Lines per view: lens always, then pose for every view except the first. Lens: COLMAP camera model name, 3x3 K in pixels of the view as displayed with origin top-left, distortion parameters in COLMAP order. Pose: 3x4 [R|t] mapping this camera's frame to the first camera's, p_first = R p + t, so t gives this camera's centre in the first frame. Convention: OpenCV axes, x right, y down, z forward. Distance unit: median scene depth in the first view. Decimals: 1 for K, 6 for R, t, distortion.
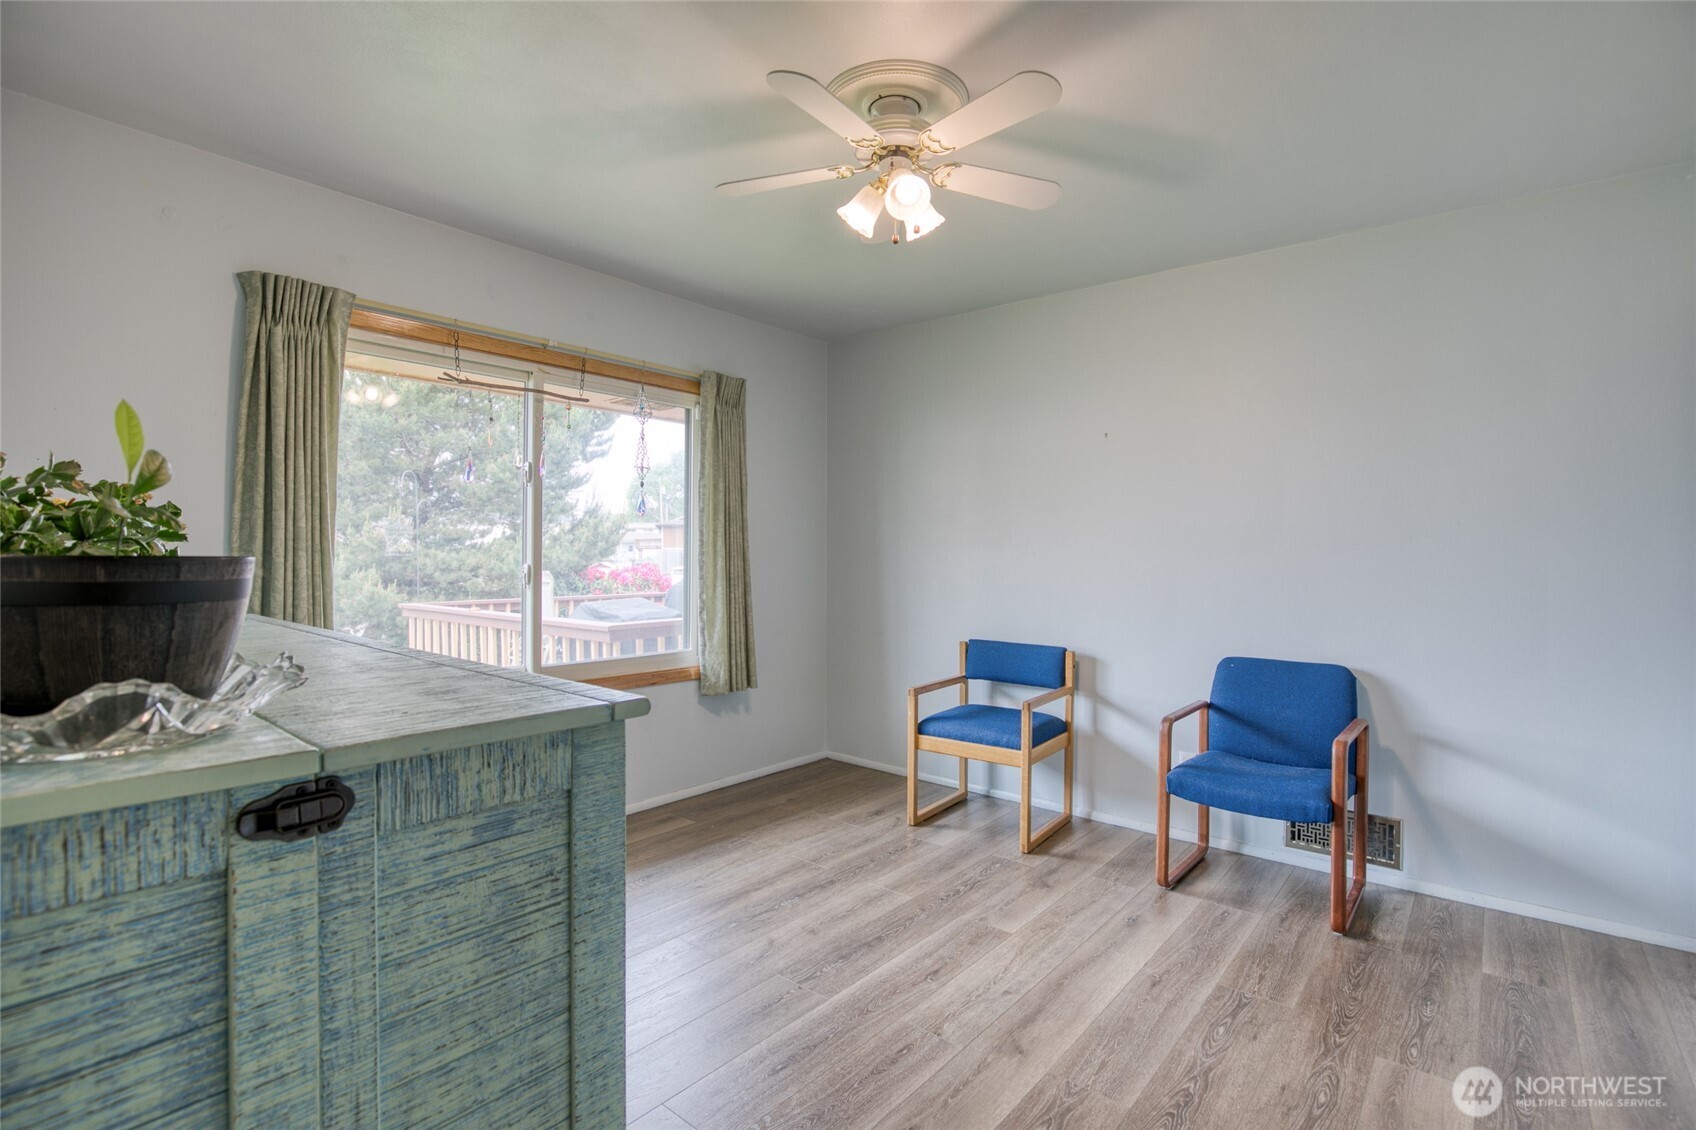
lens RADIAL K [[796.0, 0, 843.5], [0, 796.0, 536.8], [0, 0, 1]] dist [-0.069221, 0.000113]
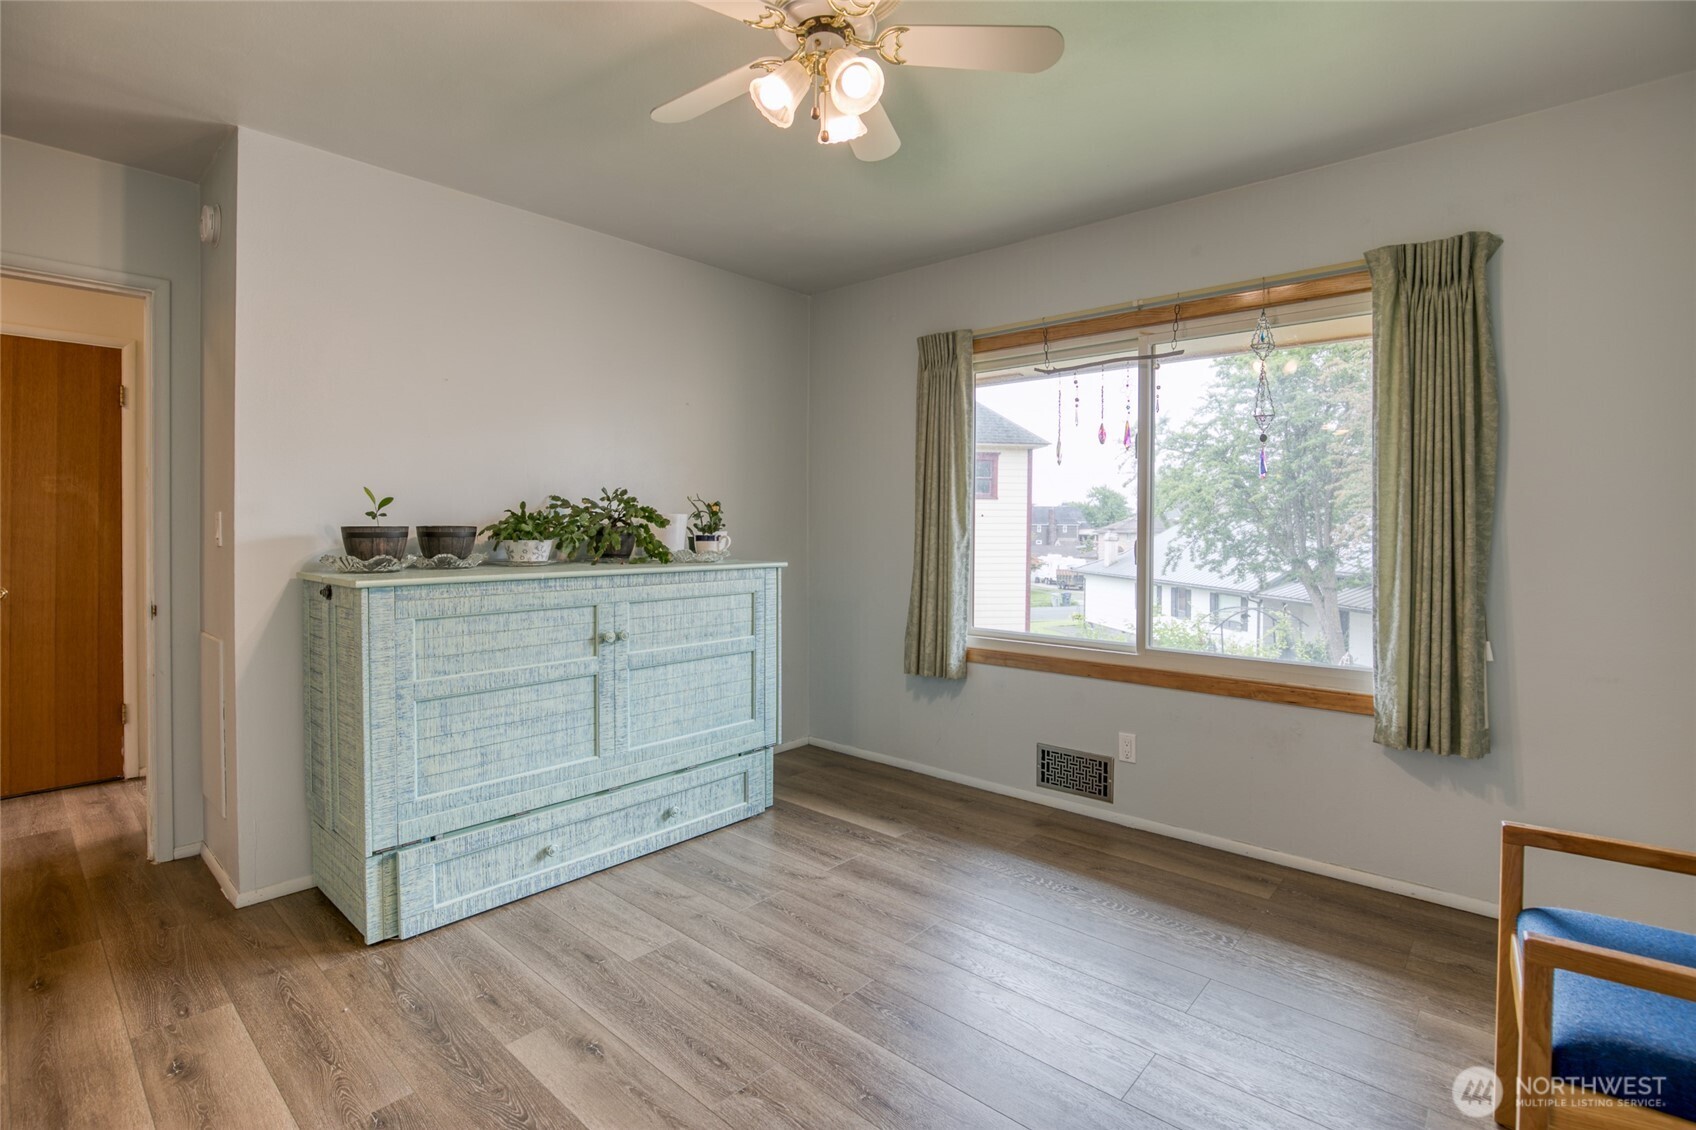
lens RADIAL K [[800.1, 0, 856.1], [0, 800.1, 518.9], [0, 0, 1]] dist [-0.034304, 0.000191]
pose [[-0.022503, -0.014862, -0.999636, 0.637172], [0.016962, 0.999740, -0.015245, 0.020307], [0.999603, -0.017299, -0.022245, 0.745125]]
